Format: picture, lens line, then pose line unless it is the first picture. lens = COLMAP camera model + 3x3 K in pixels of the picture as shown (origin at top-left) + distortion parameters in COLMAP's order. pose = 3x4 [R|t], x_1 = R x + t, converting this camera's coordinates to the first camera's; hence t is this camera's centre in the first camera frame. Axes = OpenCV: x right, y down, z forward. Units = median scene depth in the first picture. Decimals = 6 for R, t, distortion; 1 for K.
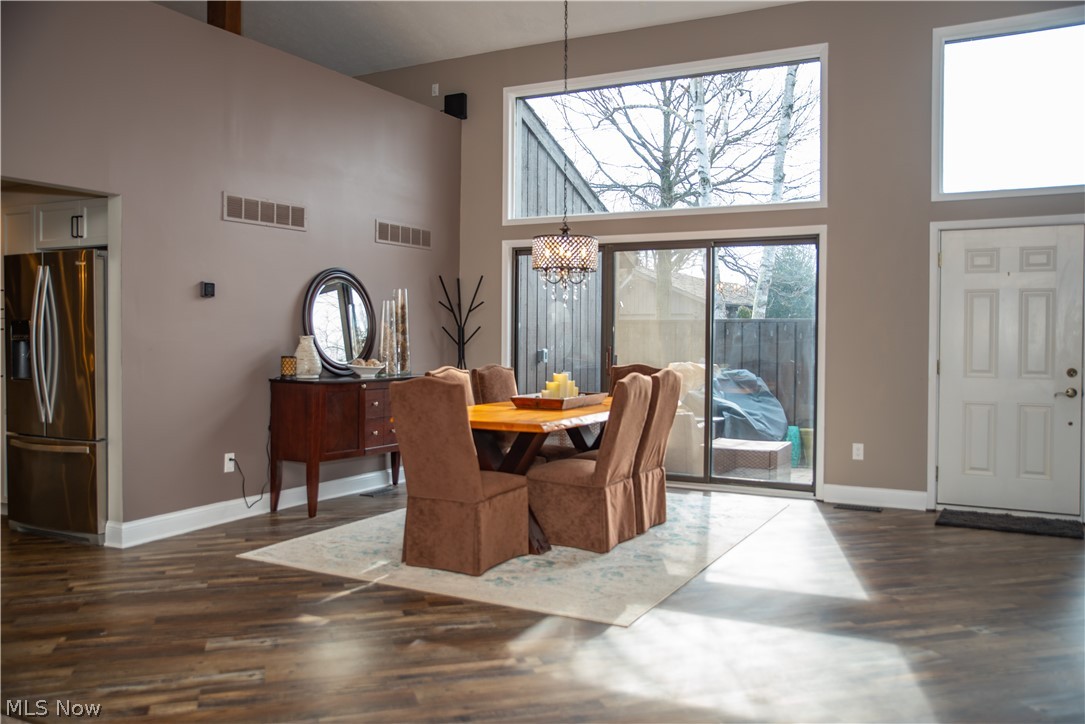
lens RADIAL K [[902.6, 0, 539.4], [0, 902.6, 360.5], [0, 0, 1]] dist [-0.054858, 0.042847]
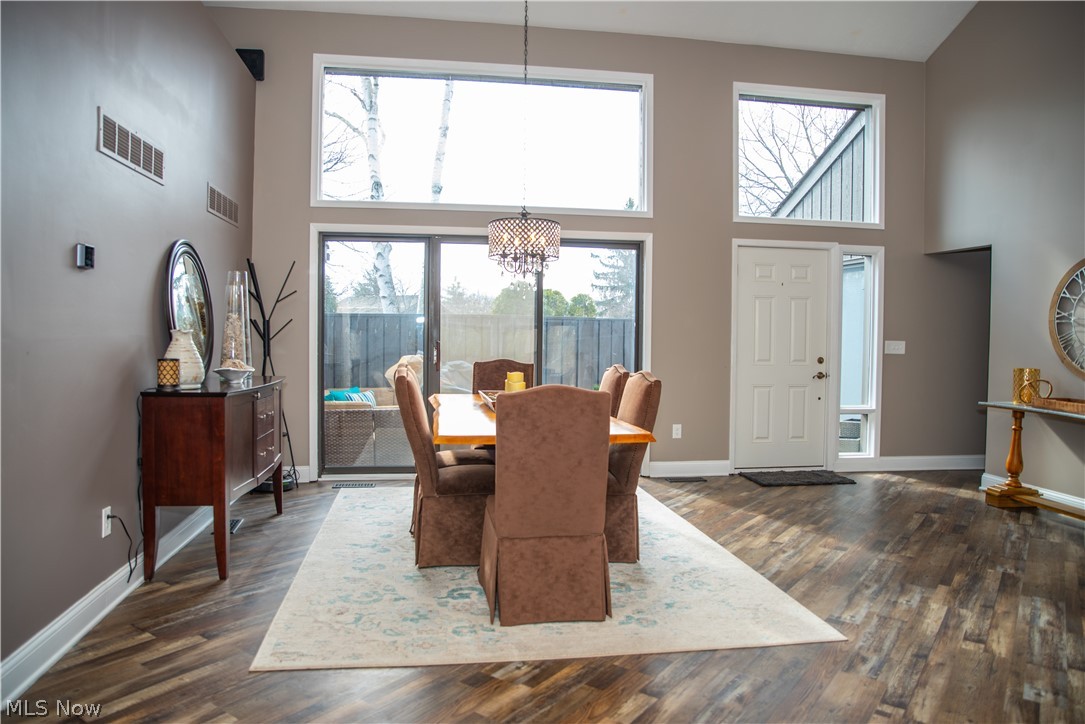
lens RADIAL K [[741.6, 0, 542.9], [0, 741.6, 361.6], [0, 0, 1]] dist [-0.111852, 0.066338]
pose [[0.797225, -0.020774, 0.603325, -0.380091], [0.010102, 0.999727, 0.021074, -0.011123], [-0.603598, -0.010706, 0.797217, 0.363655]]
